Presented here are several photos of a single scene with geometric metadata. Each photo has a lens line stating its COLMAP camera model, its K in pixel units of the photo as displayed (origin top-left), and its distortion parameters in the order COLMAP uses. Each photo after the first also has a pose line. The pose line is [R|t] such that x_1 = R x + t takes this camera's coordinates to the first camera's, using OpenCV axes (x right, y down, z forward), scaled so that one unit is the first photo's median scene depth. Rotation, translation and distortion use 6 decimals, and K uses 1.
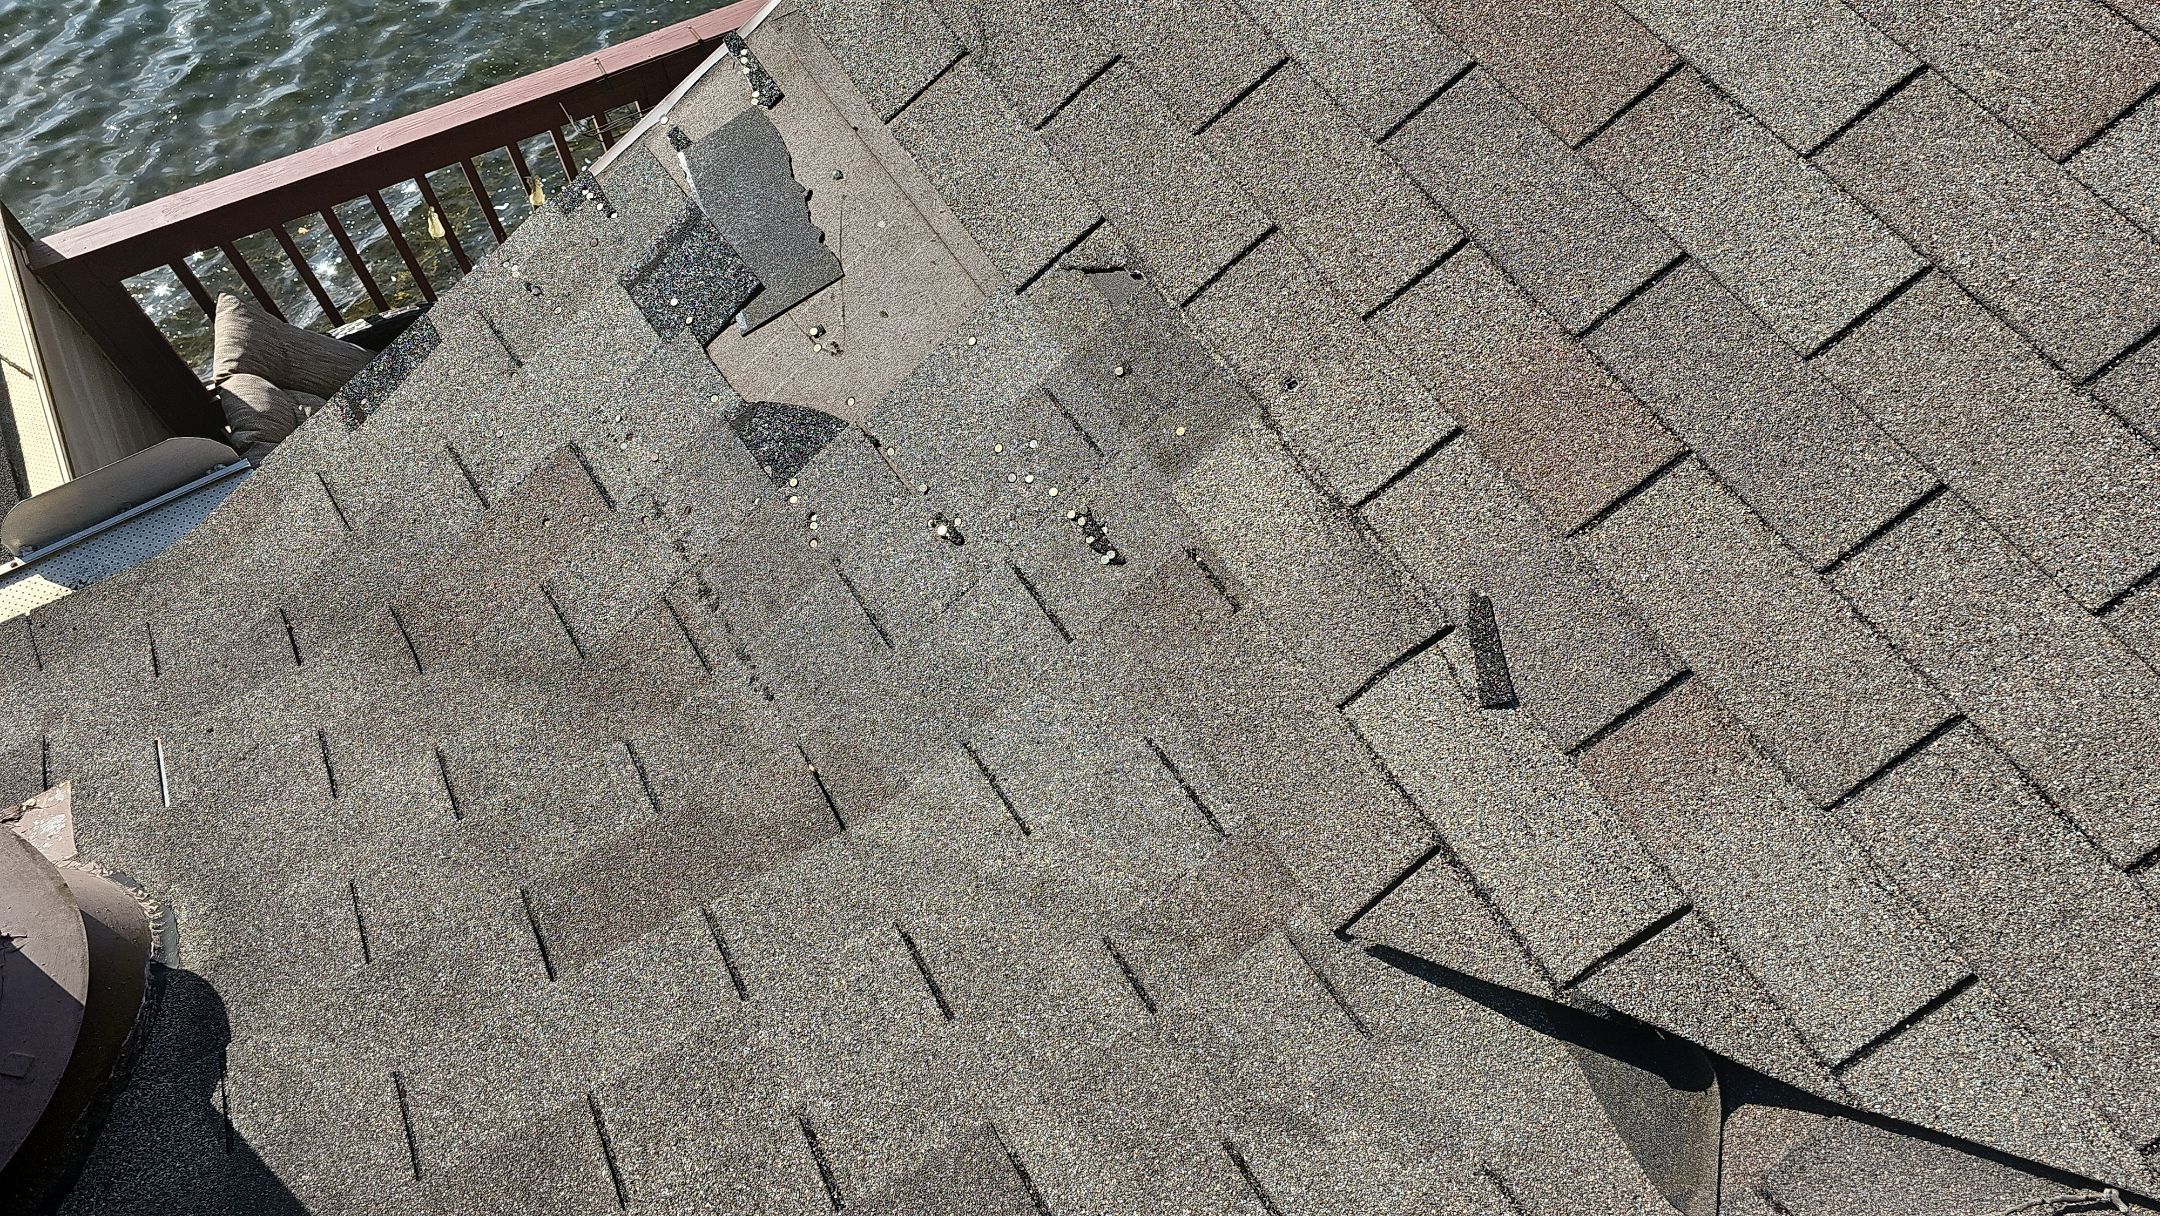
lens RADIAL K [[1499.5, 0, 1080.0], [0, 1499.5, 608.0], [0, 0, 1]] dist [0.024578, -0.030508]
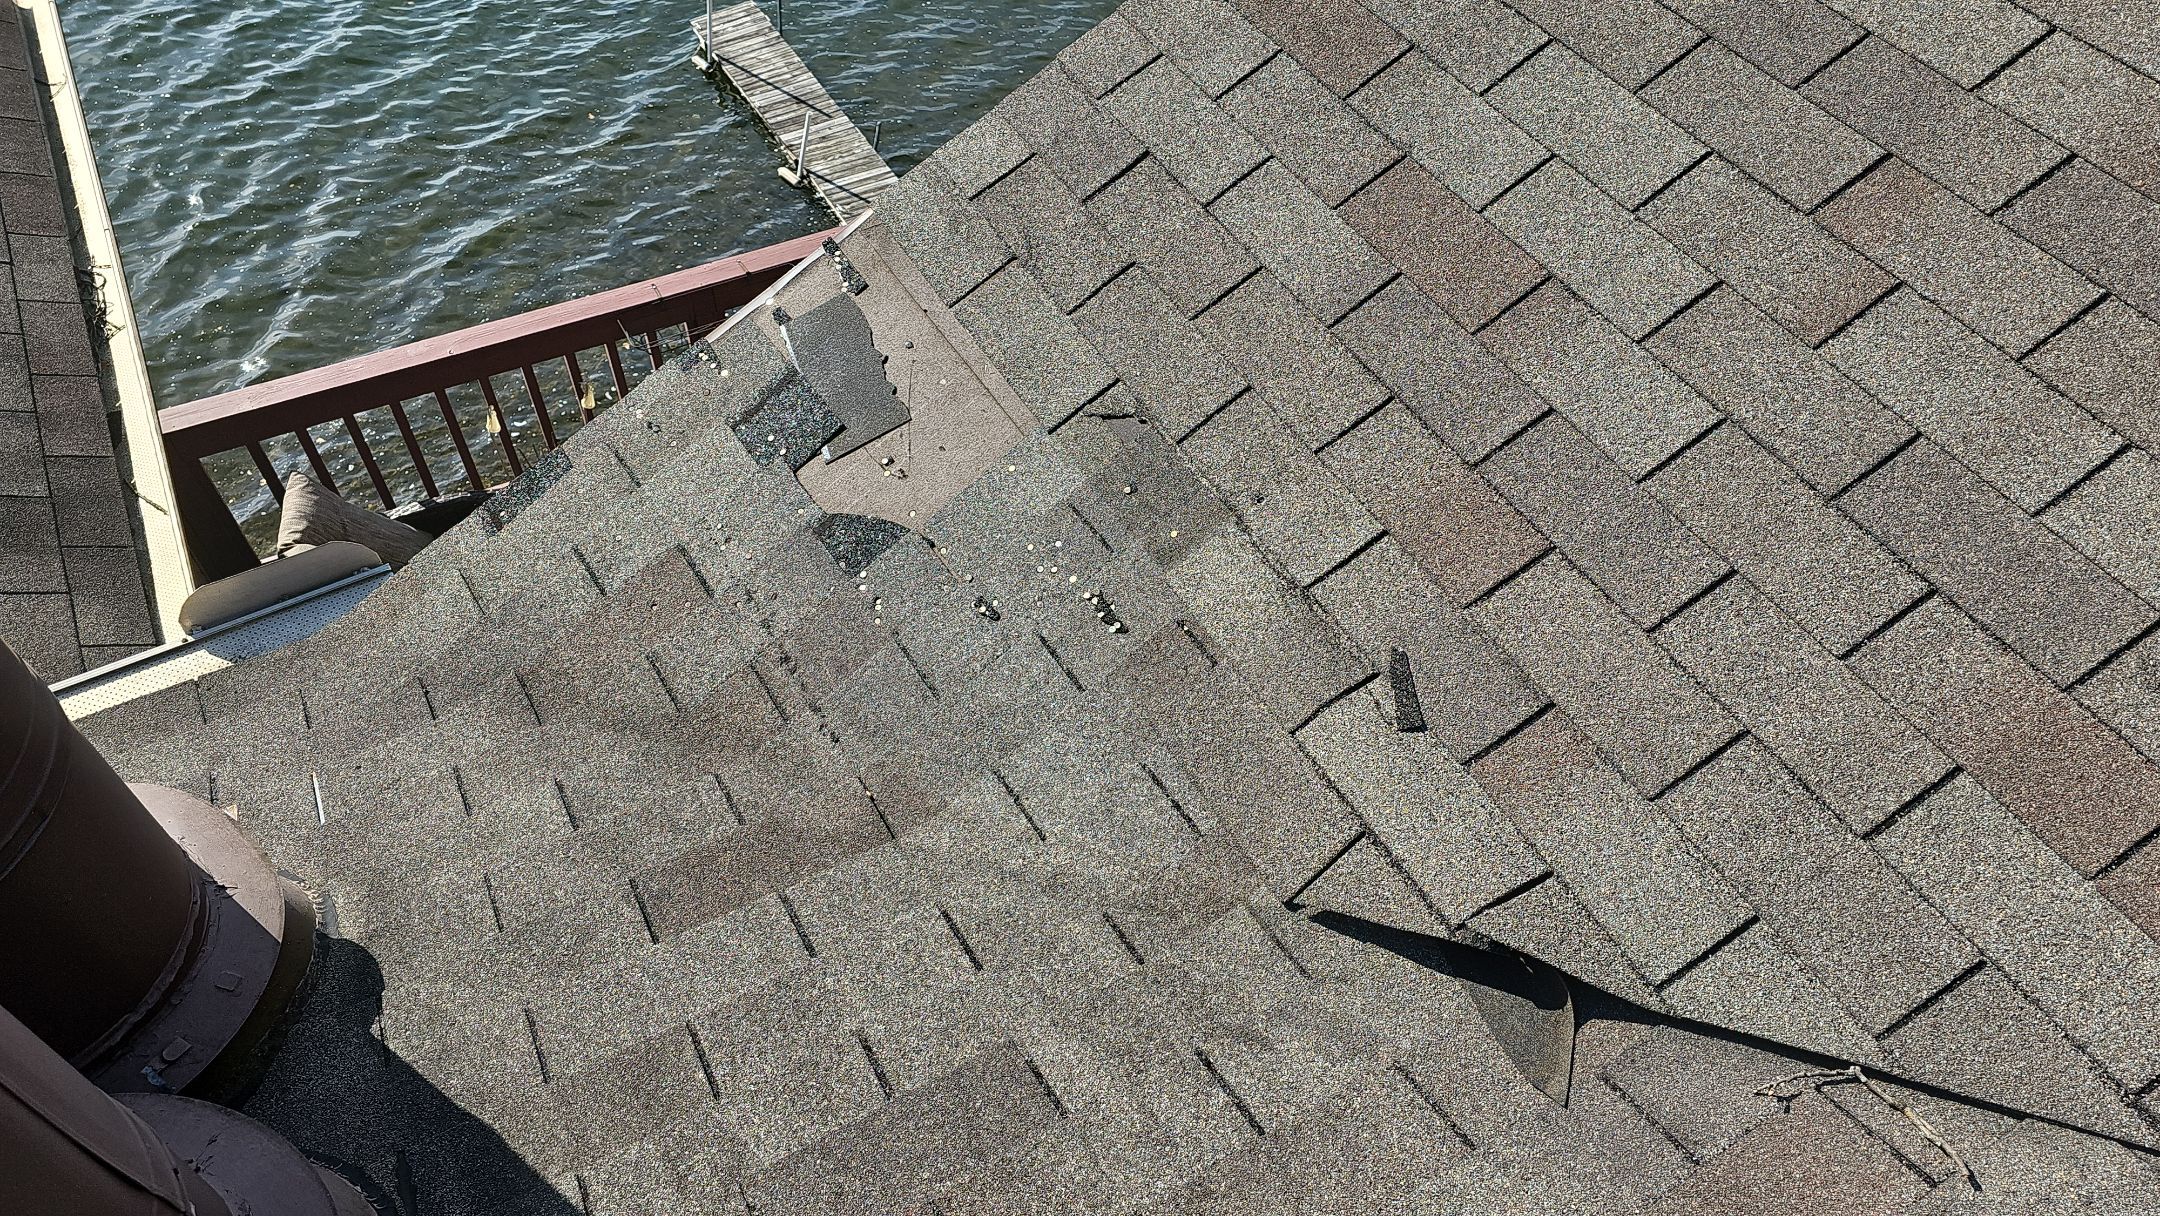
lens RADIAL K [[1499.5, 0, 1080.0], [0, 1499.5, 608.0], [0, 0, 1]] dist [0.024578, -0.030508]
pose [[0.999124, 0.040191, 0.011657, -0.028151], [-0.037772, 0.986026, -0.162254, 0.168140], [-0.018015, 0.161671, 0.986680, -0.281081]]
